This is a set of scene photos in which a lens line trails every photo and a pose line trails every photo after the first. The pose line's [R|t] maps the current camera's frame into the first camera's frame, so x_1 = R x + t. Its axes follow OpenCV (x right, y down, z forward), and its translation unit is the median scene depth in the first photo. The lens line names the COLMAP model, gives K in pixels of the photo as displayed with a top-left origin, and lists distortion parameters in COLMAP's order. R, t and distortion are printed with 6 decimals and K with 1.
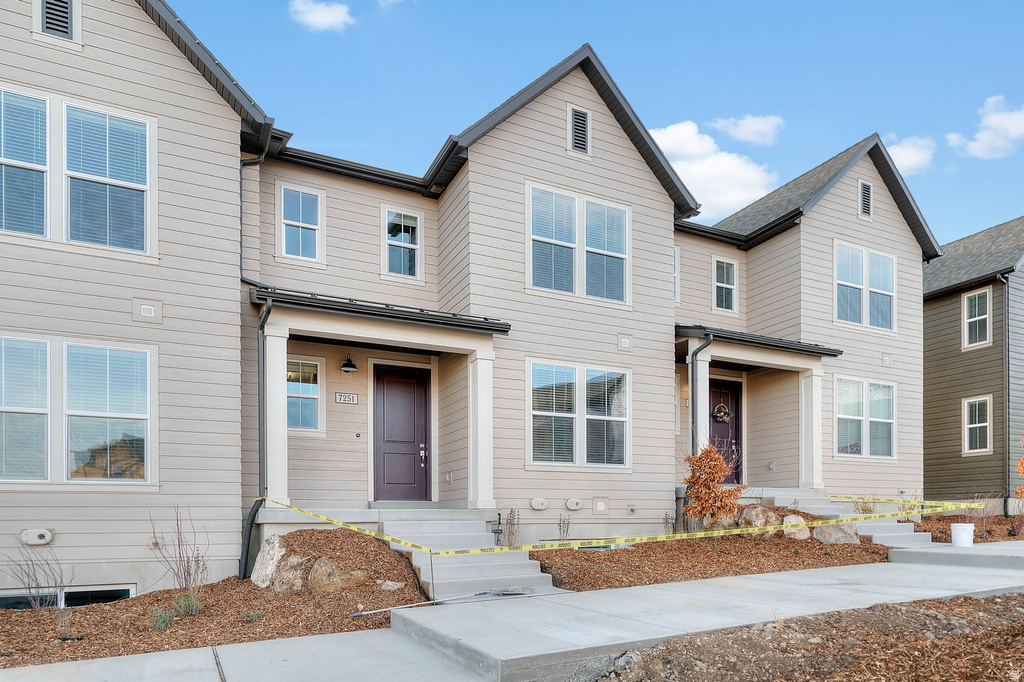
lens RADIAL K [[618.7, 0, 519.9], [0, 618.7, 304.9], [0, 0, 1]] dist [0.003448, 0.006339]
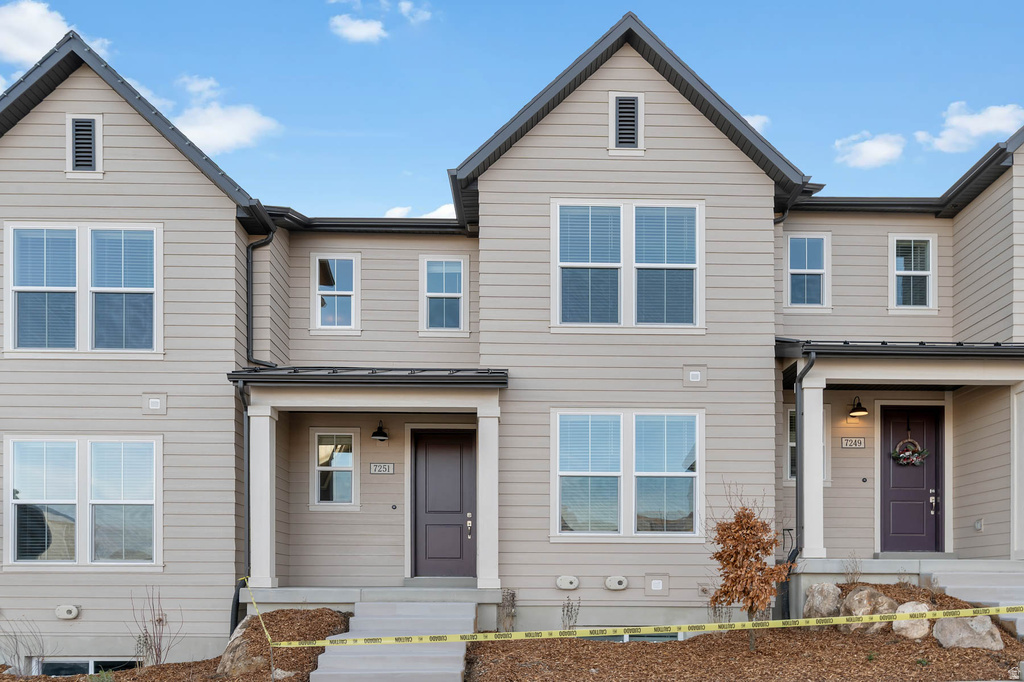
lens RADIAL K [[711.5, 0, 511.4], [0, 711.5, 341.8], [0, 0, 1]] dist [0.007042, 0.004837]
pose [[0.905967, -0.127843, -0.403585, 0.372110], [0.130284, 0.991243, -0.021534, 0.007711], [0.402803, -0.033071, 0.914689, 0.088710]]
